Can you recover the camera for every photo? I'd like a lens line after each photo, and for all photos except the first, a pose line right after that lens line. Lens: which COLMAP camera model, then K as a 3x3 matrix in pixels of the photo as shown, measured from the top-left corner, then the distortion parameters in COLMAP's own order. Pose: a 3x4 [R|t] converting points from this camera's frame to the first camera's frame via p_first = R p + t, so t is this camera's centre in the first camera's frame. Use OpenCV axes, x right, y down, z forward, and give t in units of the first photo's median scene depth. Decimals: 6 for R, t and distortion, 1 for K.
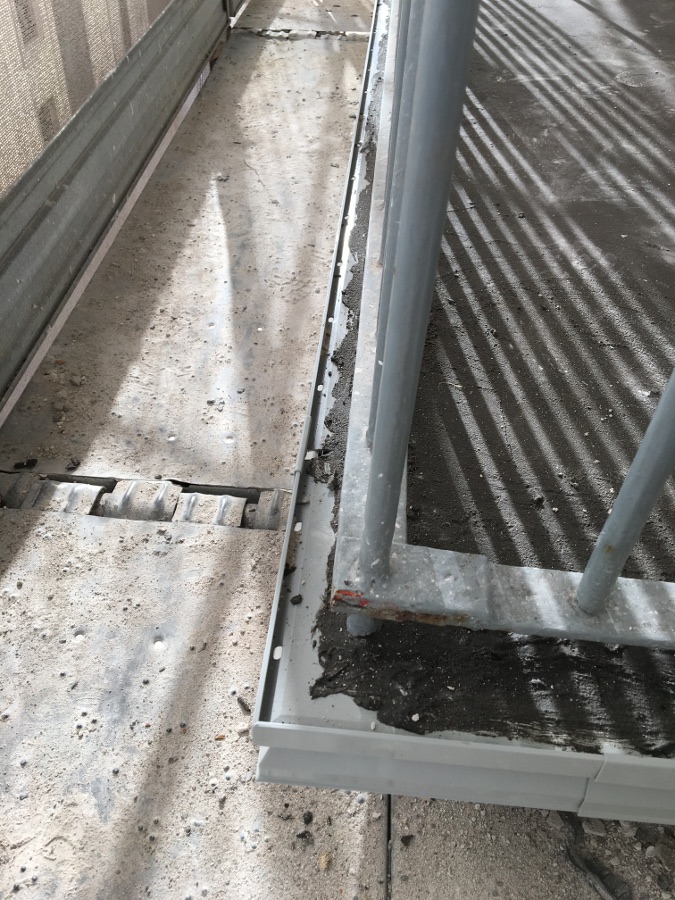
lens RADIAL K [[763.4, 0, 337.5], [0, 763.4, 450.0], [0, 0, 1]] dist [0.097870, -0.138546]
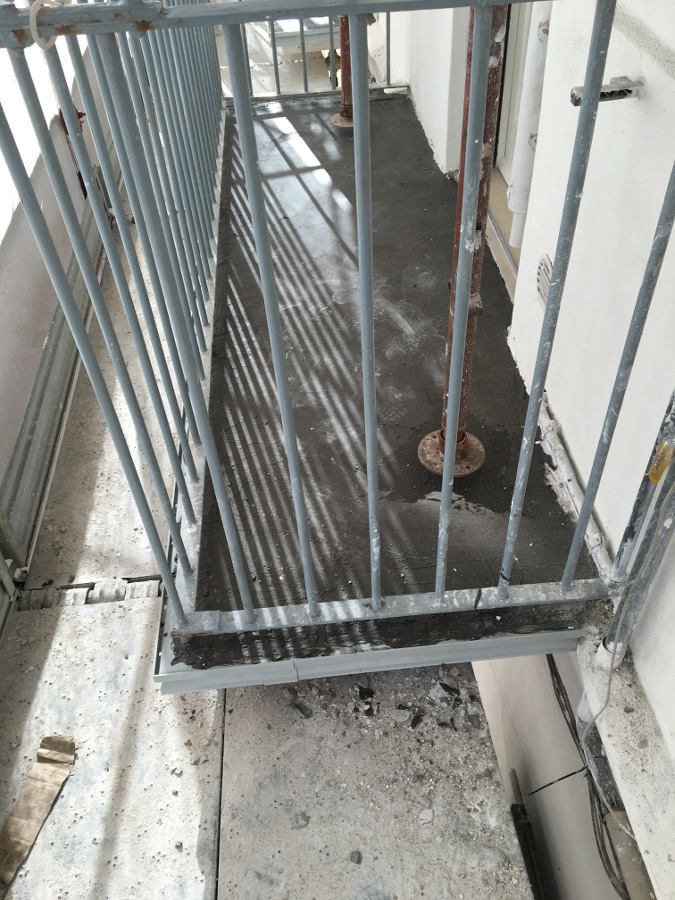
lens RADIAL K [[763.4, 0, 337.5], [0, 763.4, 450.0], [0, 0, 1]] dist [0.097870, -0.138546]
pose [[0.982969, -0.178680, 0.042967, 0.339189], [0.177530, 0.983680, 0.029275, -0.268831], [-0.047497, -0.021148, 0.998647, -1.124832]]
